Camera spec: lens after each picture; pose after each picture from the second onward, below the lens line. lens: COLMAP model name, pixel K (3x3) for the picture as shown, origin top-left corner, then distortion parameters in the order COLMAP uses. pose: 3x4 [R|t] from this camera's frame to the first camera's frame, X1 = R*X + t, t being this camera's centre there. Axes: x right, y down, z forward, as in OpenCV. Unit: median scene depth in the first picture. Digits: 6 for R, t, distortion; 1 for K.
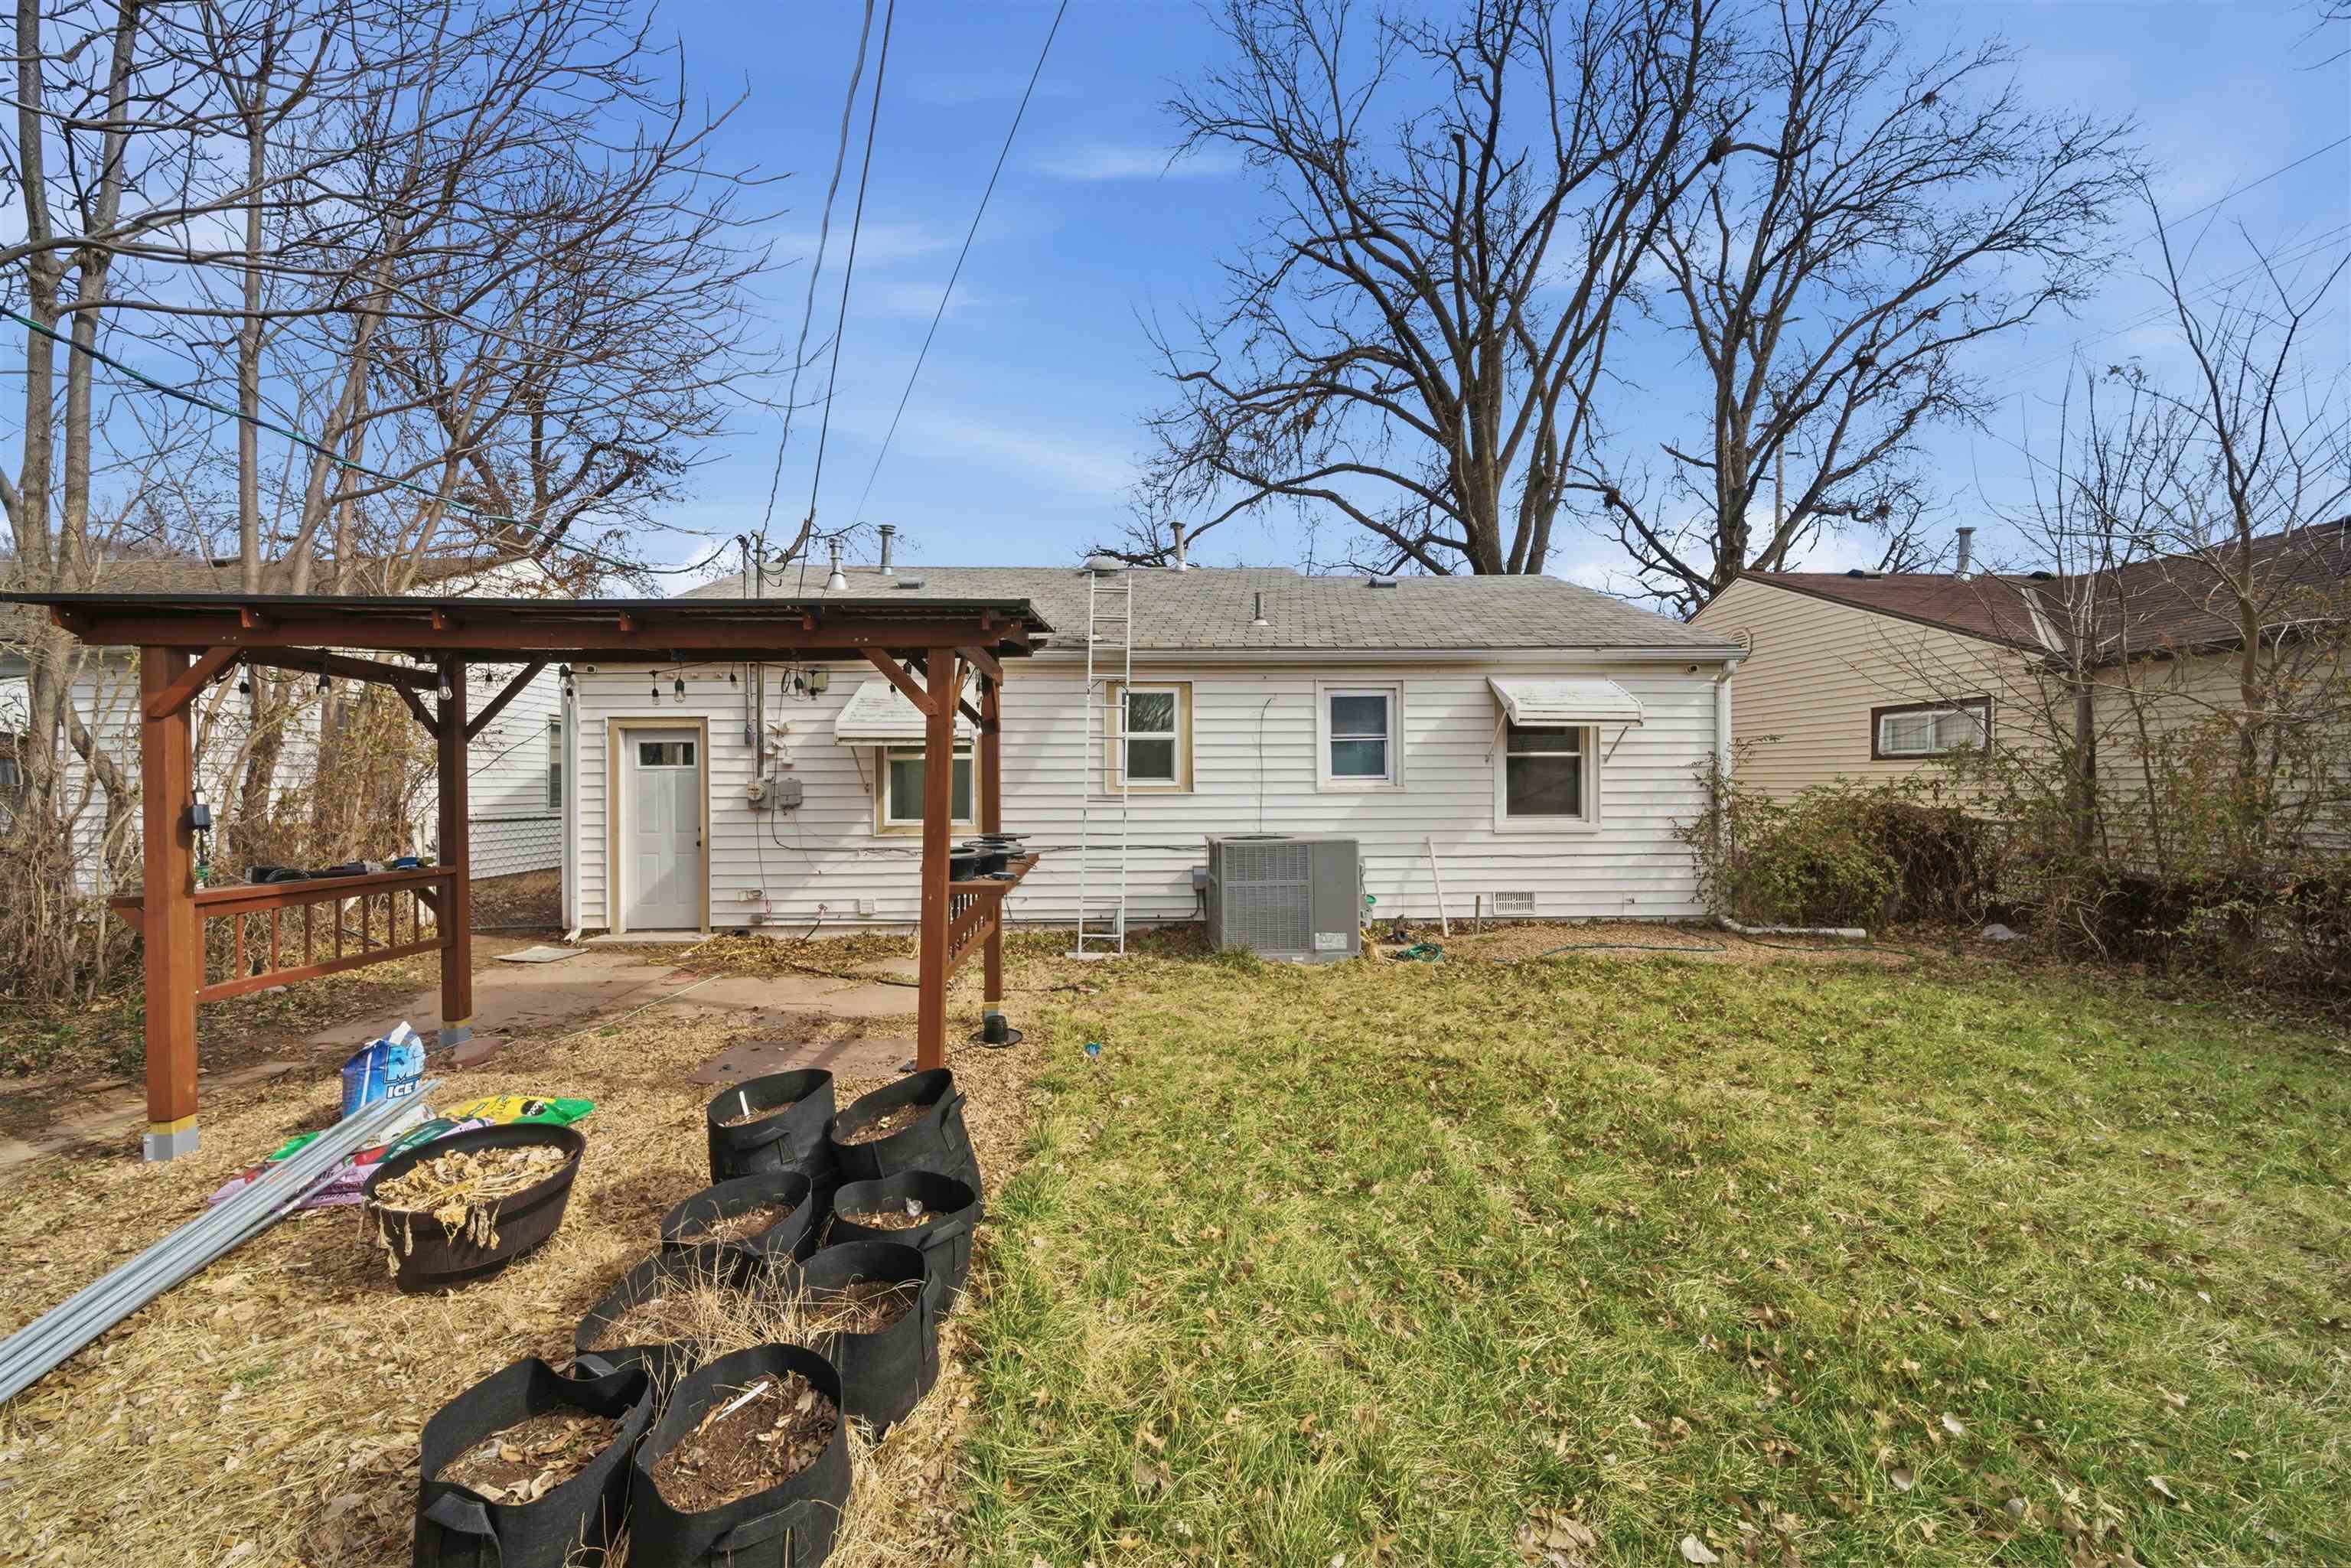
lens RADIAL K [[838.0, 0, 1149.3], [0, 838.0, 783.0], [0, 0, 1]] dist [-0.000025, -0.002635]
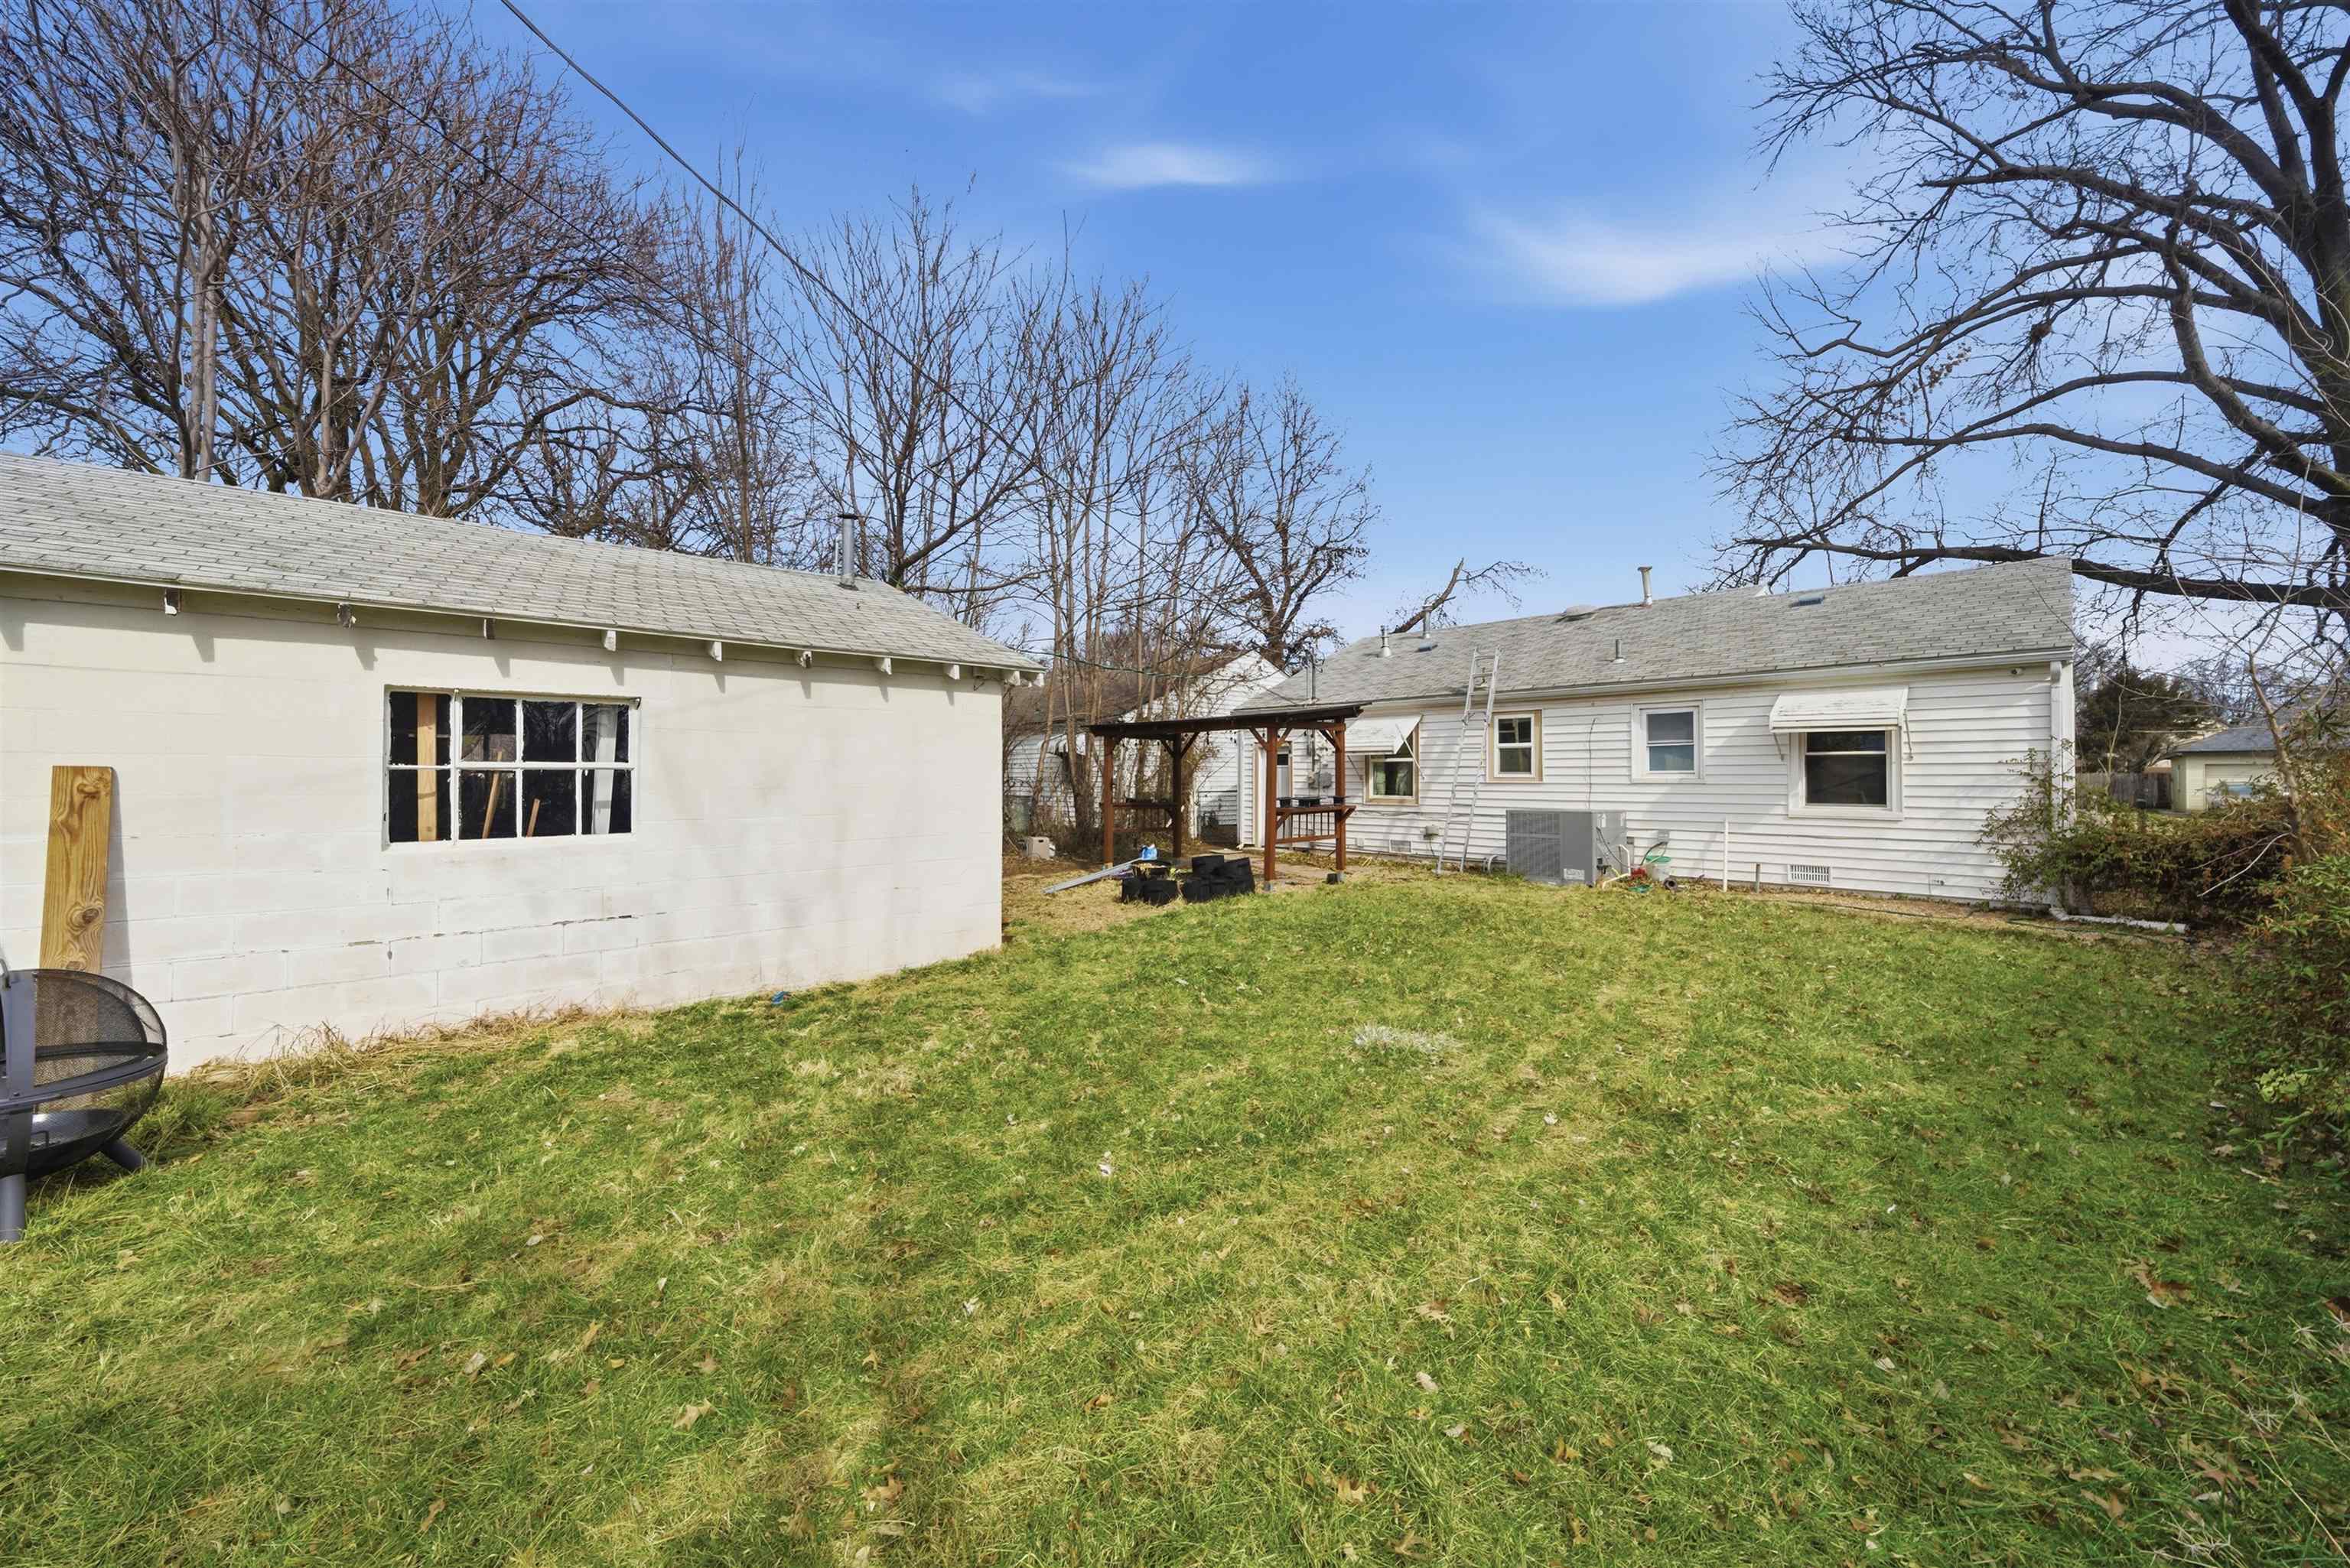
lens RADIAL K [[837.6, 0, 1148.8], [0, 837.6, 783.0], [0, 0, 1]] dist [-0.000025, -0.002635]
pose [[0.655447, 0.011552, -0.755153, 0.732101], [-0.005913, 0.999931, 0.010164, 0.002244], [0.755218, -0.002197, 0.655470, -0.544263]]
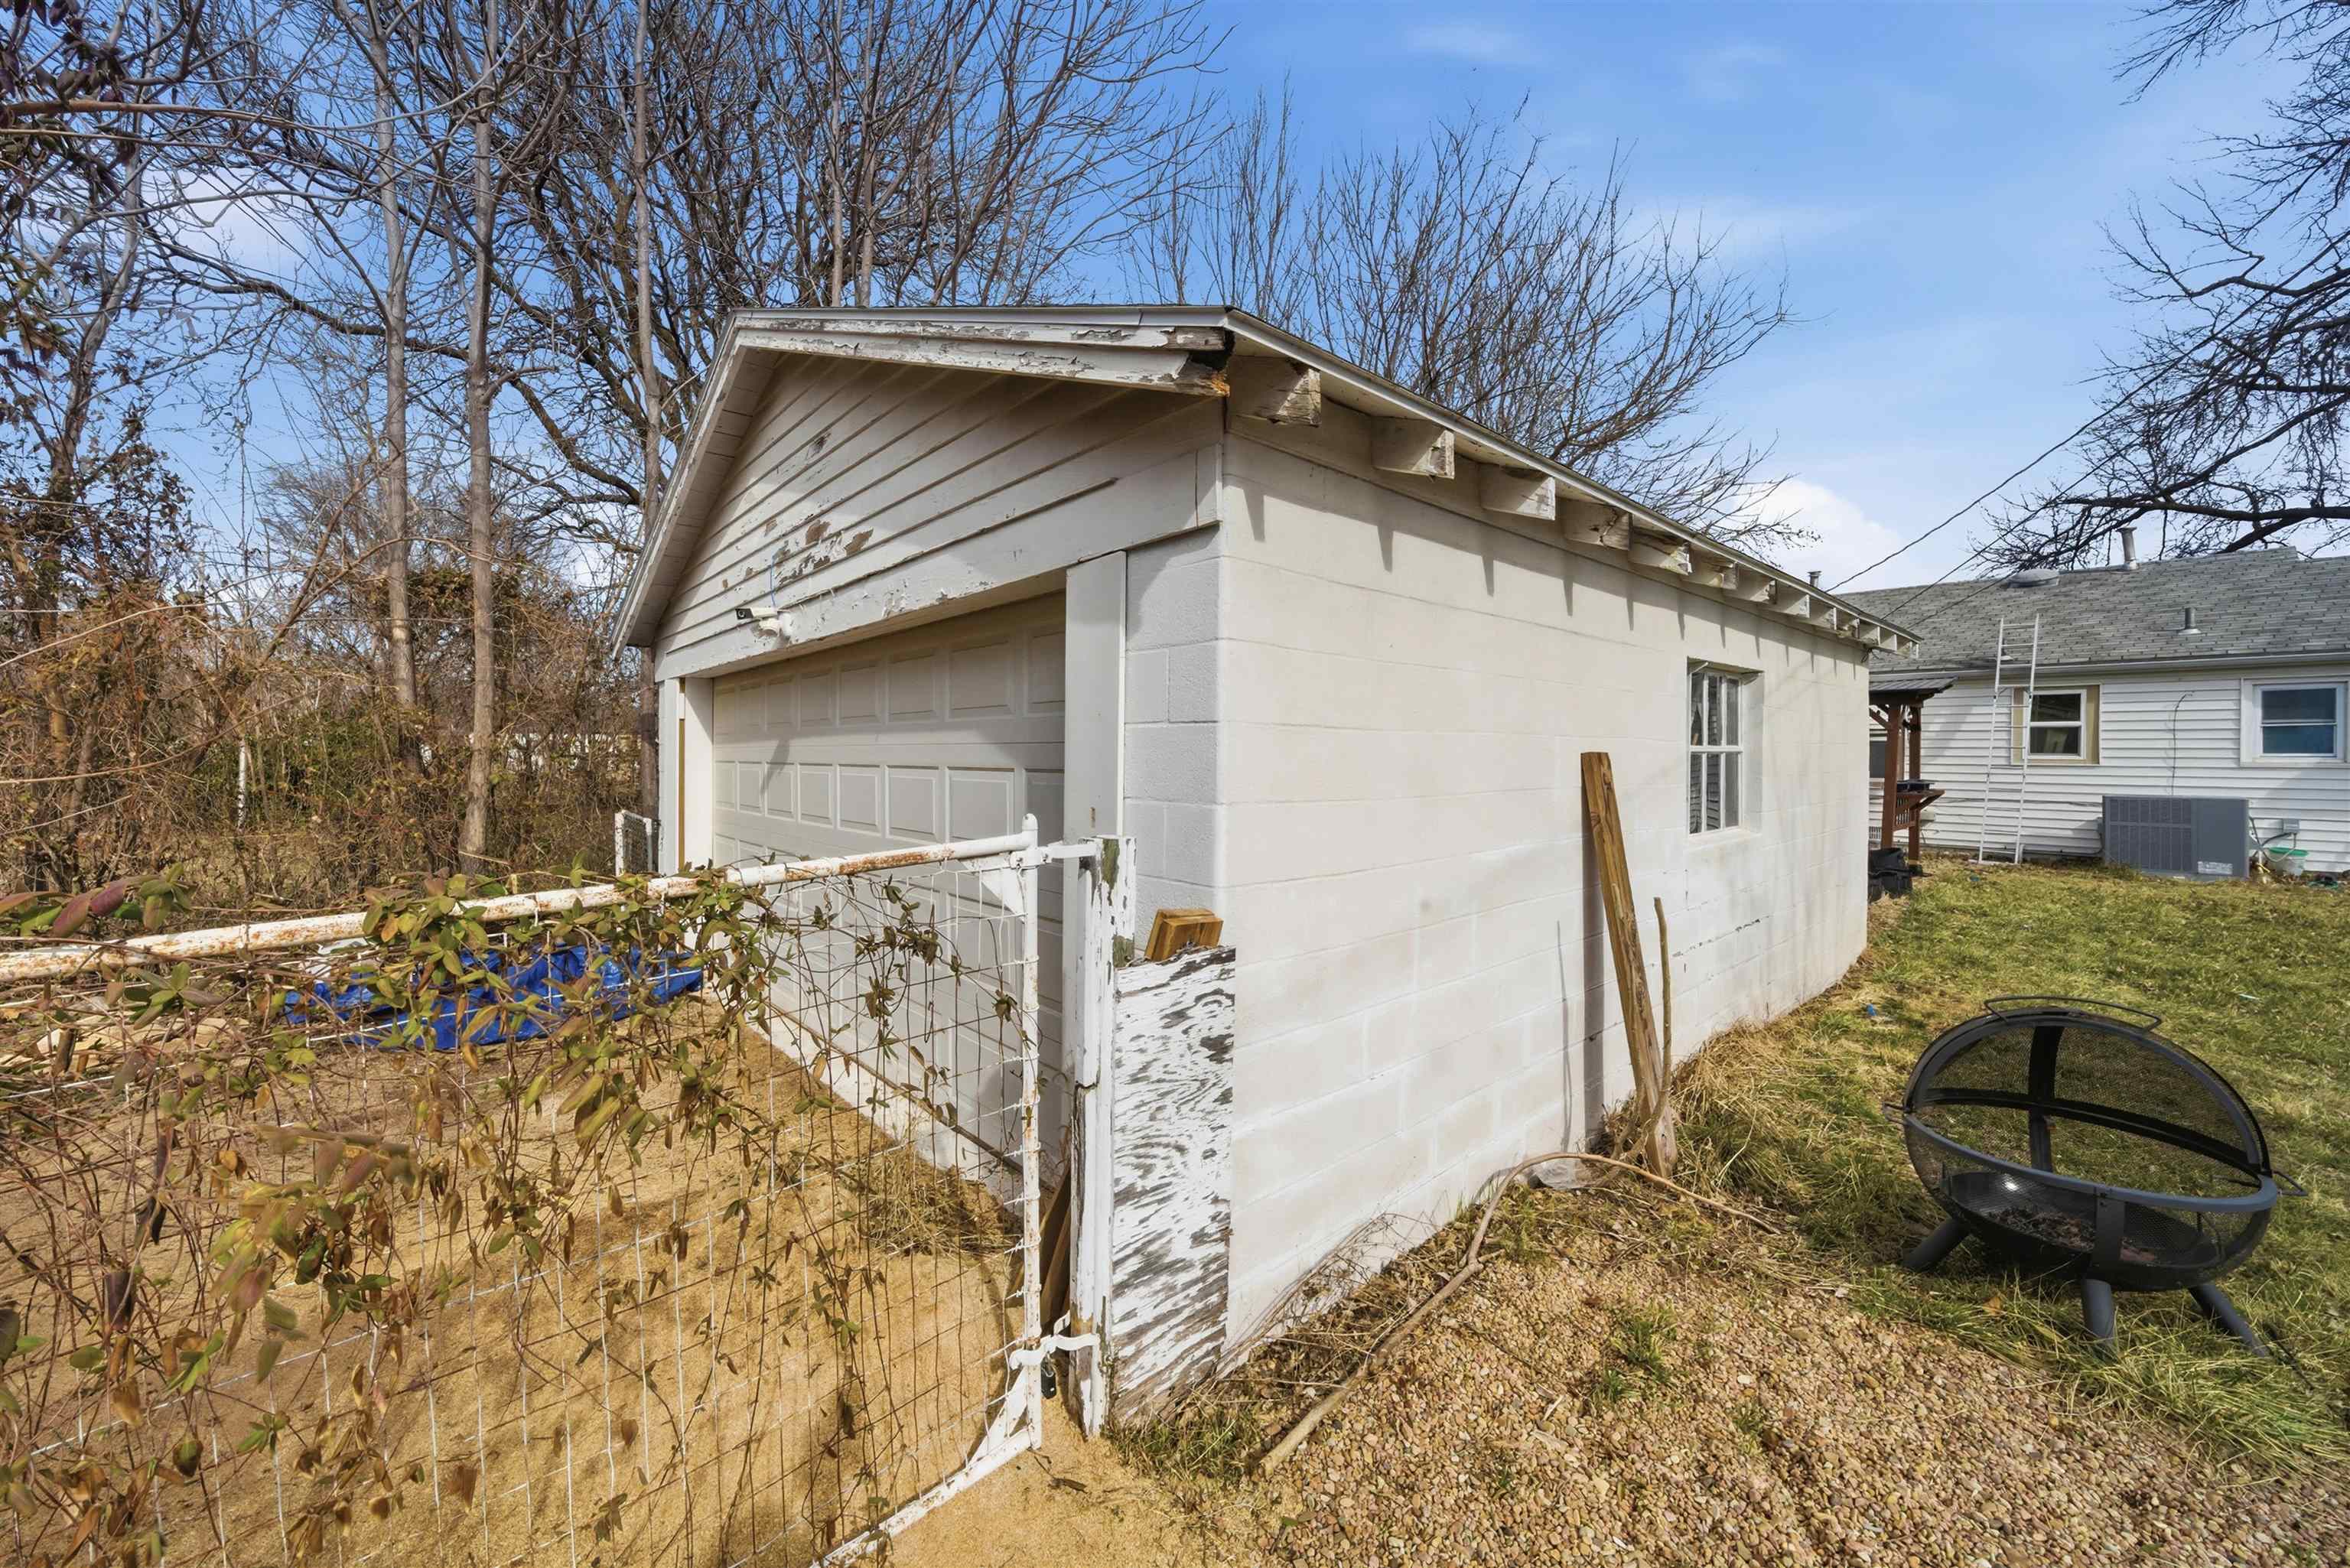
lens RADIAL K [[883.3, 0, 1169.8], [0, 883.3, 761.4], [0, 0, 1]] dist [0.002032, 0.000646]
pose [[0.643653, 0.017937, -0.765107, 0.183933], [-0.011464, 0.999839, 0.013796, 0.003672], [0.765231, -0.000109, 0.643755, -1.118141]]
